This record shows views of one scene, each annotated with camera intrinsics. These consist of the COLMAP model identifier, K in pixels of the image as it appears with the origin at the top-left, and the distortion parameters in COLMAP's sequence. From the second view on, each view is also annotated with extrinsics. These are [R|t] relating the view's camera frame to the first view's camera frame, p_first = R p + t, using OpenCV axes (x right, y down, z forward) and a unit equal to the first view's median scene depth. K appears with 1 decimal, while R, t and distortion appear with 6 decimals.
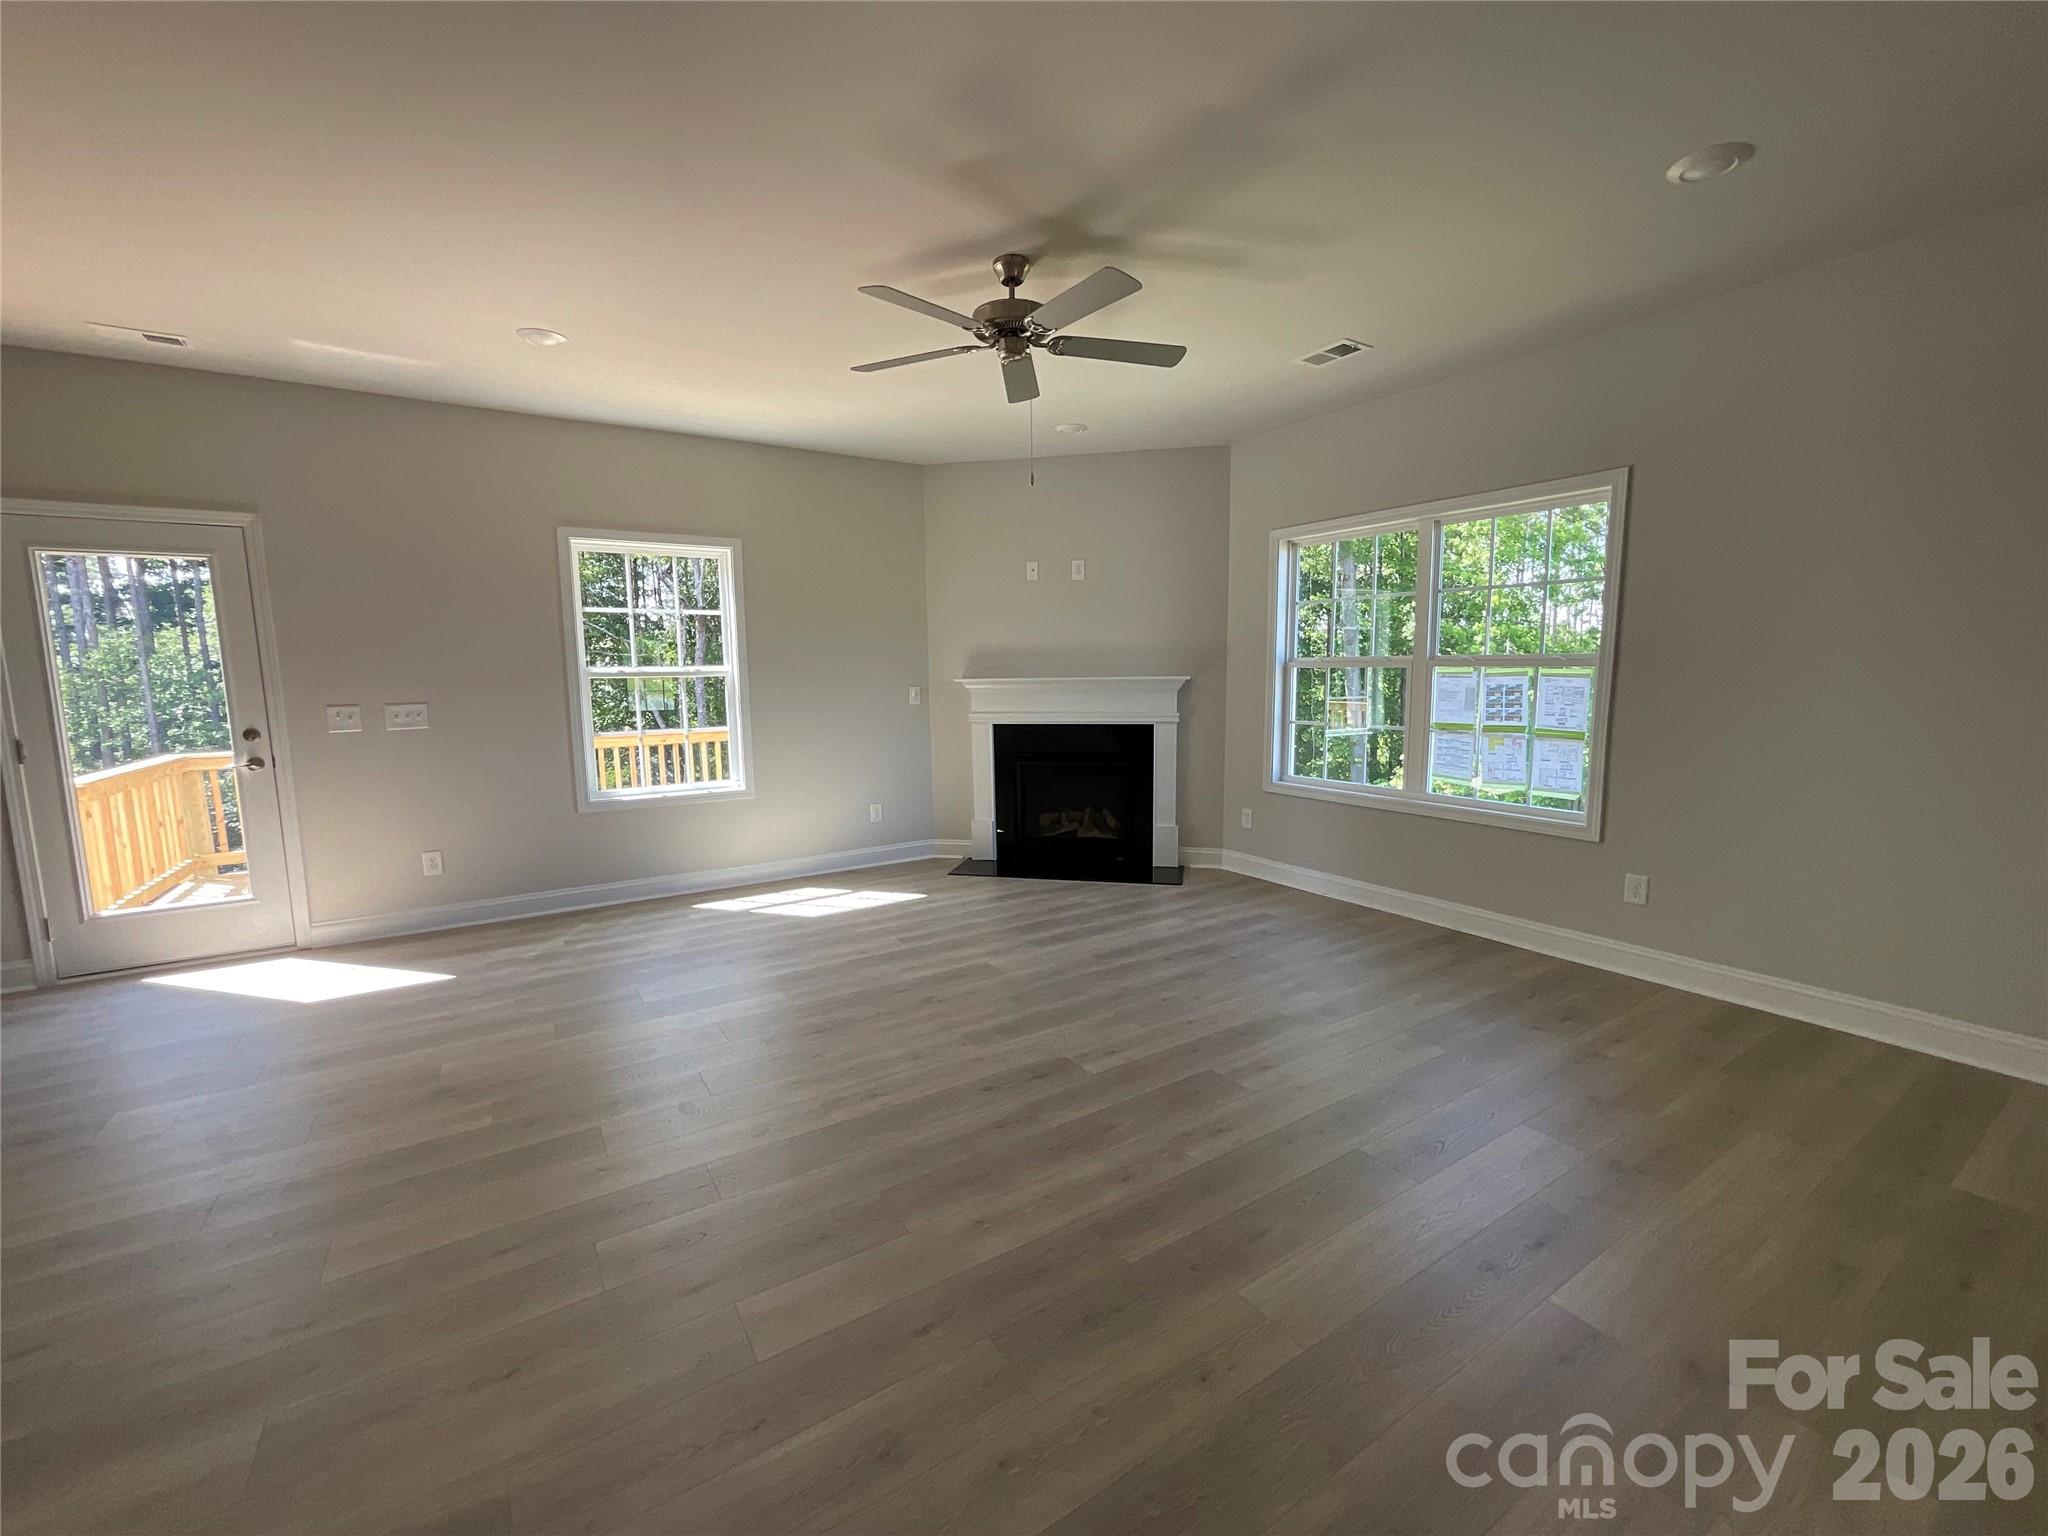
lens RADIAL K [[835.9, 0, 1029.3], [0, 835.9, 768.8], [0, 0, 1]] dist [-0.001935, -0.000227]
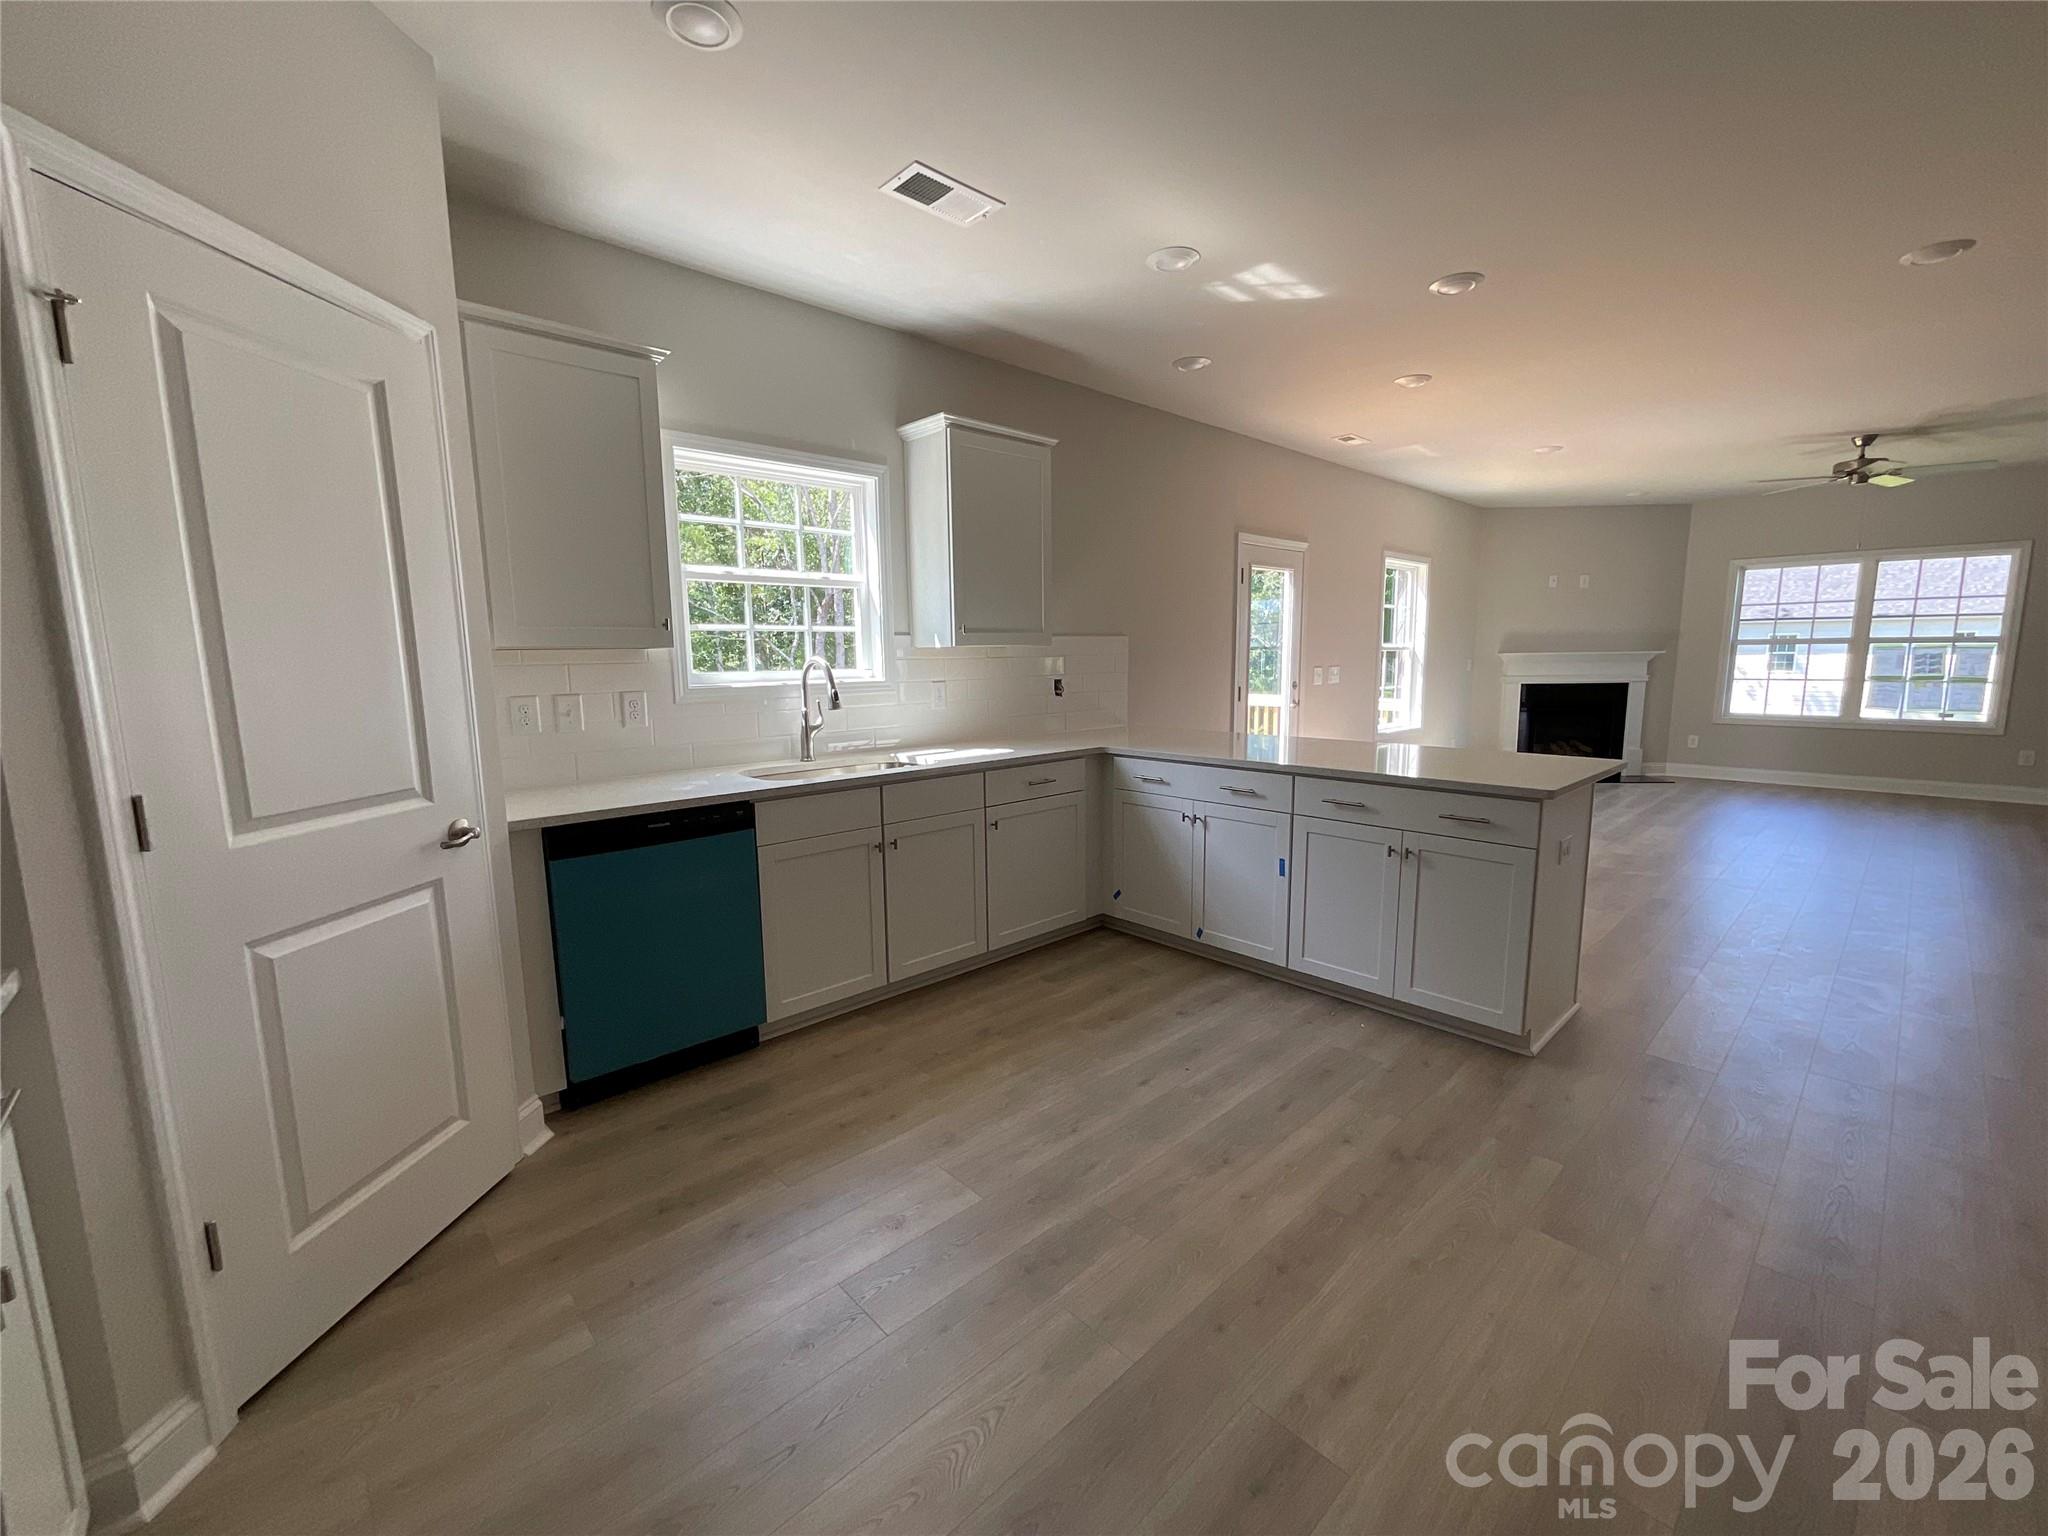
lens RADIAL K [[835.9, 0, 1020.3], [0, 835.9, 771.8], [0, 0, 1]] dist [-0.001935, -0.000227]
pose [[0.982696, -0.025704, 0.183434, -1.256850], [0.022781, 0.999578, 0.018024, 0.057852], [-0.183820, -0.013534, 0.982867, -0.310754]]
